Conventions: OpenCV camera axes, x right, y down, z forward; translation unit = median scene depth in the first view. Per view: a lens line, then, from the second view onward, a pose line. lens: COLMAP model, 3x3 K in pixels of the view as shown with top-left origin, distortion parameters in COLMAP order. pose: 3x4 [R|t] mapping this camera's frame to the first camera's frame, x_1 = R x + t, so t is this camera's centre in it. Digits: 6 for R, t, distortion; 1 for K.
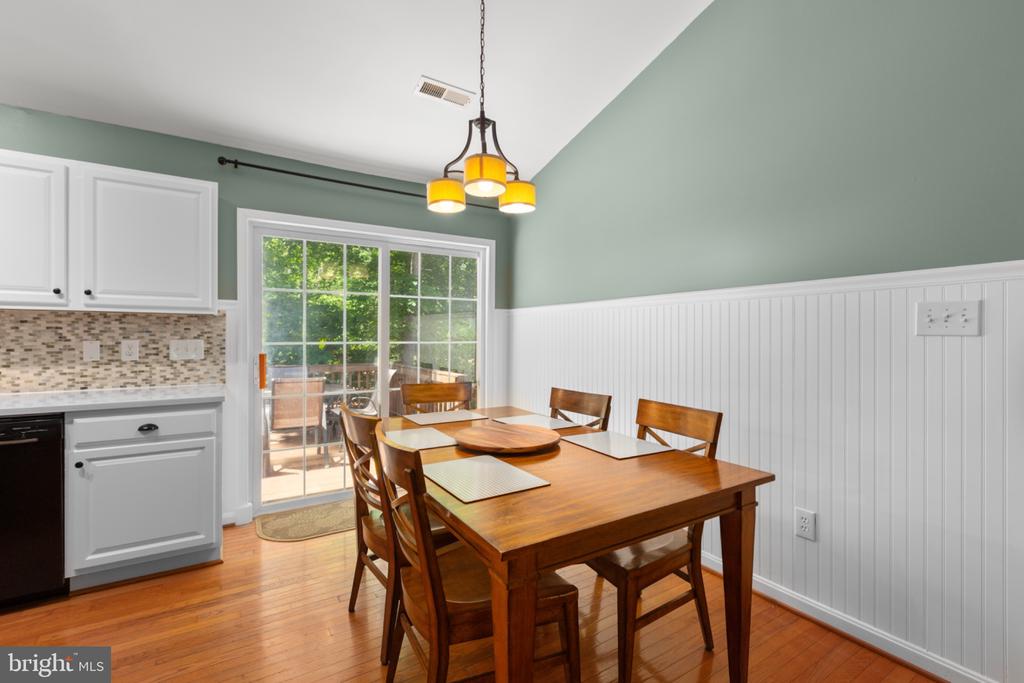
lens RADIAL K [[465.0, 0, 519.3], [0, 465.0, 337.2], [0, 0, 1]] dist [0.002457, -0.001366]
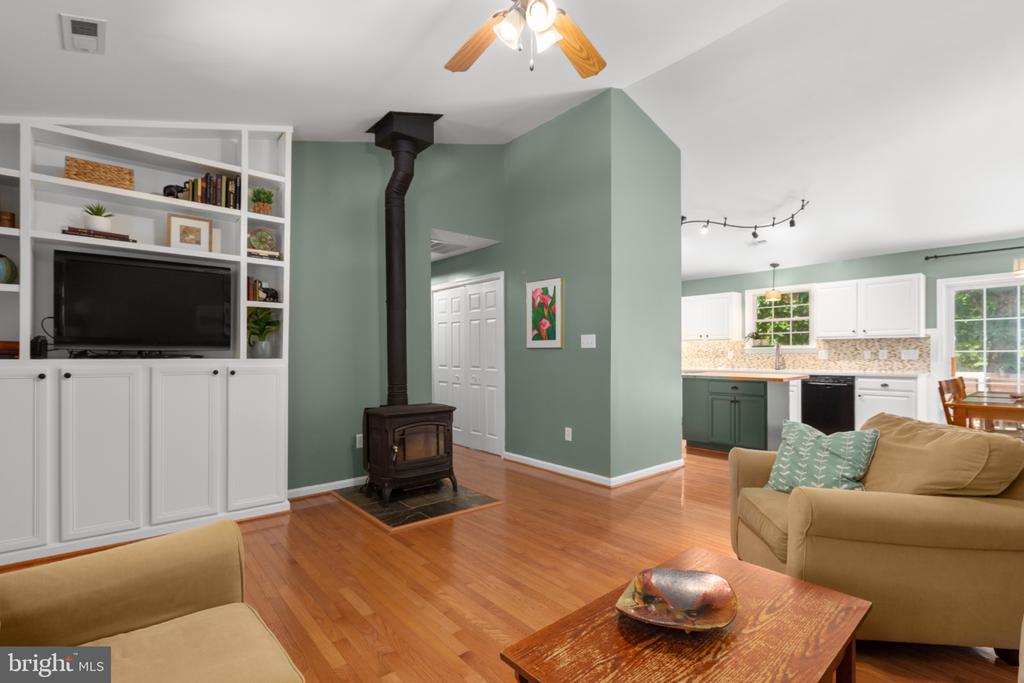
lens RADIAL K [[465.0, 0, 523.2], [0, 465.0, 355.2], [0, 0, 1]] dist [0.002457, -0.001366]
pose [[0.132606, -0.002567, -0.991165, 1.174063], [0.000535, 0.999997, -0.002518, 0.036481], [0.991169, -0.000197, 0.132607, -1.029549]]
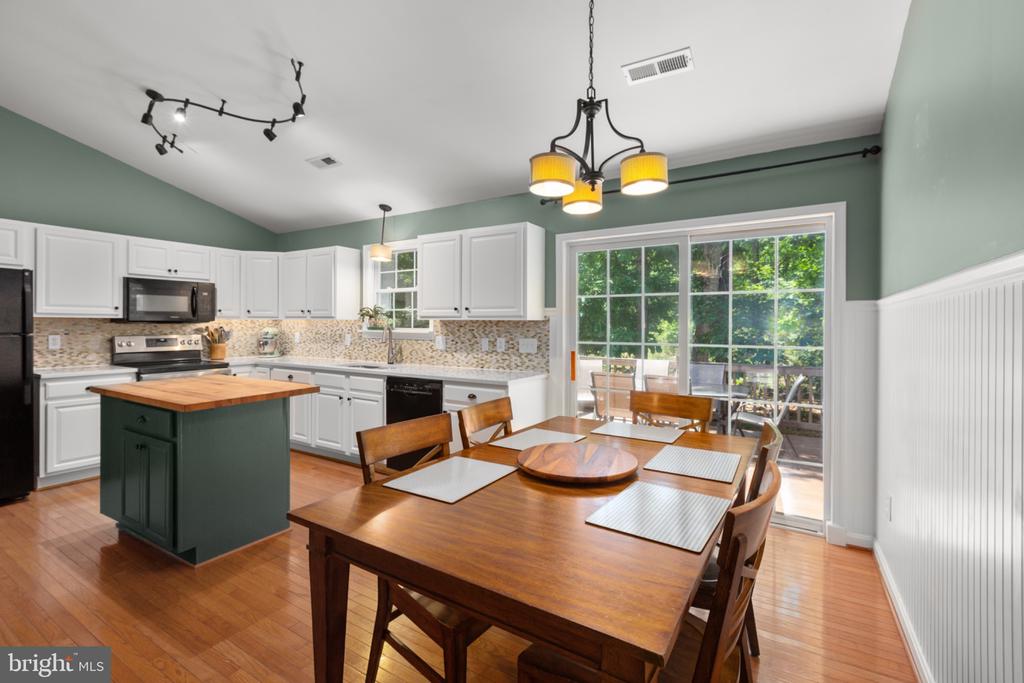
lens RADIAL K [[465.0, 0, 507.2], [0, 465.0, 326.3], [0, 0, 1]] dist [0.002457, -0.001366]
pose [[0.433804, -0.001471, -0.901006, 0.538579], [-0.008036, 0.999953, -0.005501, -0.024141], [0.900972, 0.009627, 0.433771, 0.375418]]
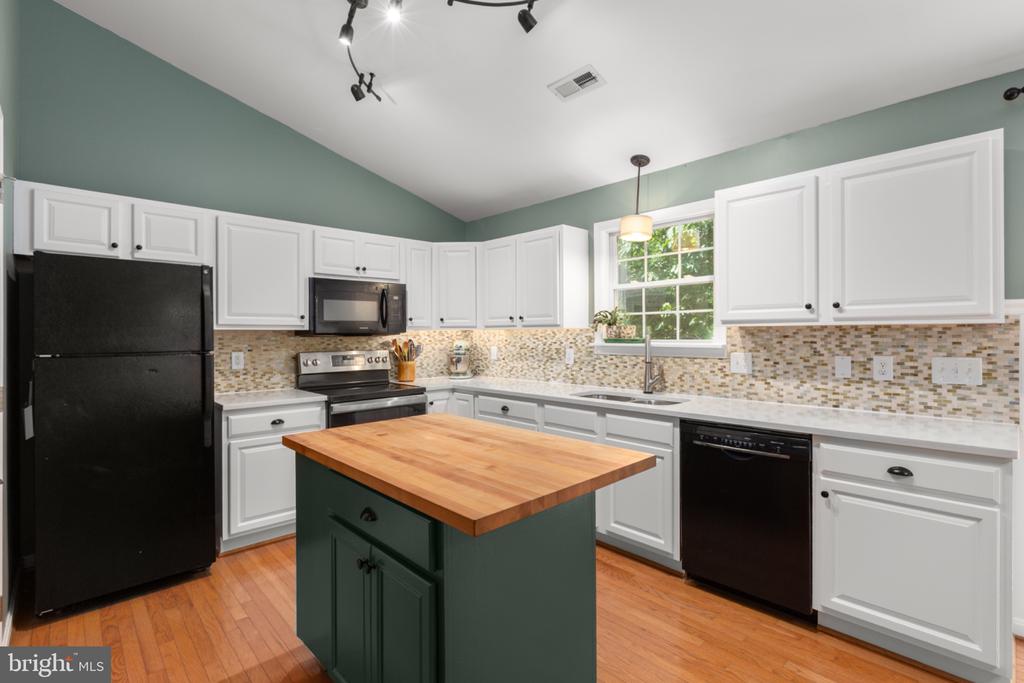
lens RADIAL K [[482.0, 0, 510.1], [0, 482.0, 336.0], [0, 0, 1]] dist [-0.003342, -0.001759]
pose [[0.186652, -0.006192, -0.982407, -0.100868], [0.000012, 0.999980, -0.006300, -0.026096], [0.982426, 0.001165, 0.186648, 0.168768]]
